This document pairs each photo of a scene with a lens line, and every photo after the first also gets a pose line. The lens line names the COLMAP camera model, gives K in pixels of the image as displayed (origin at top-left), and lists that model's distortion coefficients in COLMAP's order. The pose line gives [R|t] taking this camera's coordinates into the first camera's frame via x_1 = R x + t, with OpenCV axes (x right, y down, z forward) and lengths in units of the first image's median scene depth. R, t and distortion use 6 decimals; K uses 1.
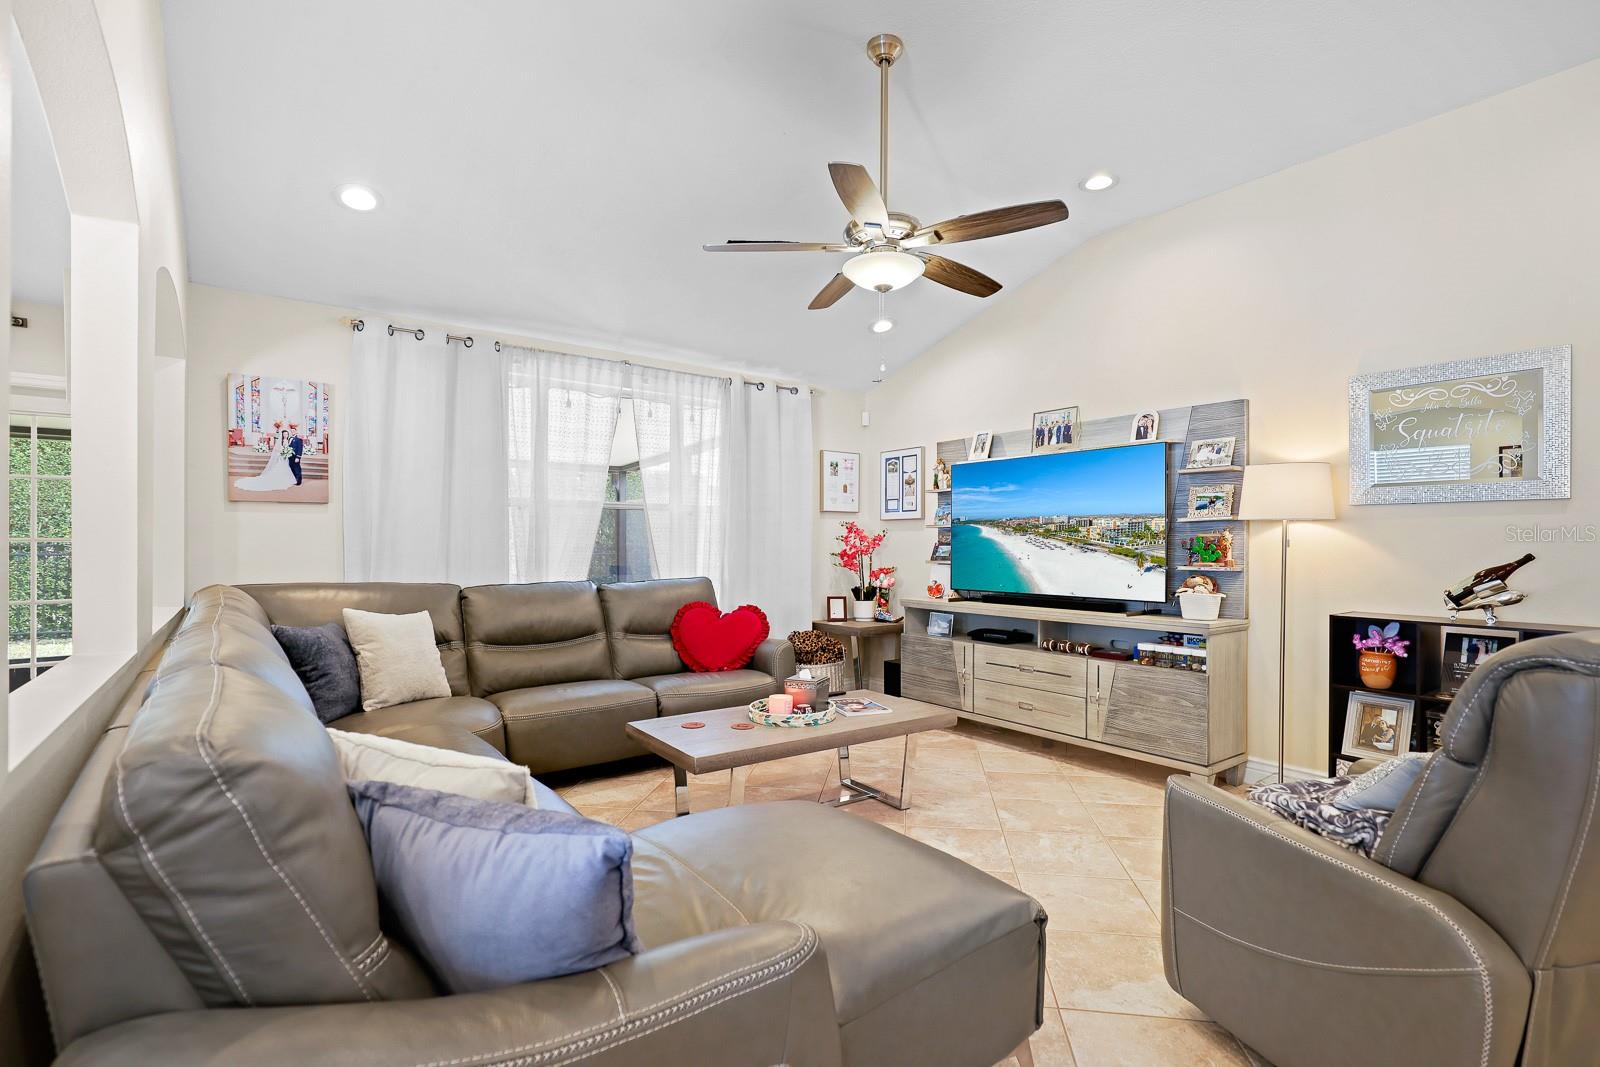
lens RADIAL K [[757.5, 0, 804.9], [0, 757.5, 545.5], [0, 0, 1]] dist [0.002800, -0.001157]
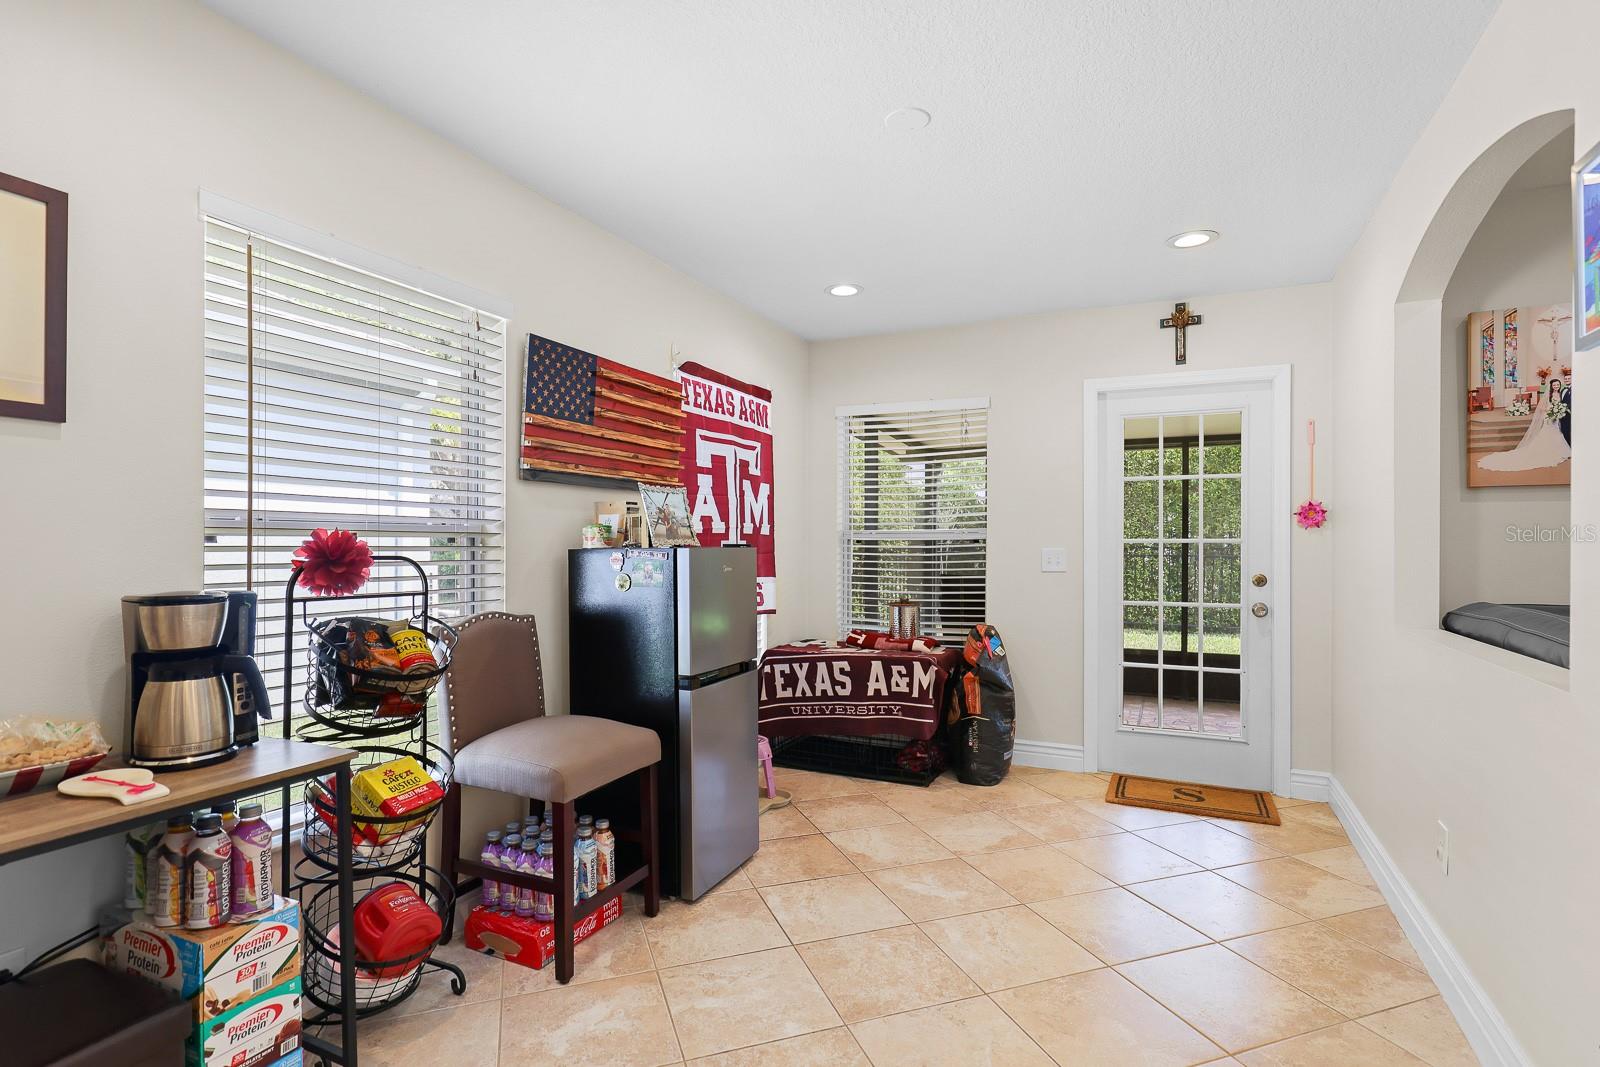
lens RADIAL K [[778.1, 0, 807.2], [0, 778.1, 543.3], [0, 0, 1]] dist [-0.000248, -0.000123]
pose [[0.473594, -0.000788, -0.880743, -0.316197], [-0.003425, 0.999990, -0.002737, -0.000234], [0.880737, 0.004312, 0.473586, 0.063163]]
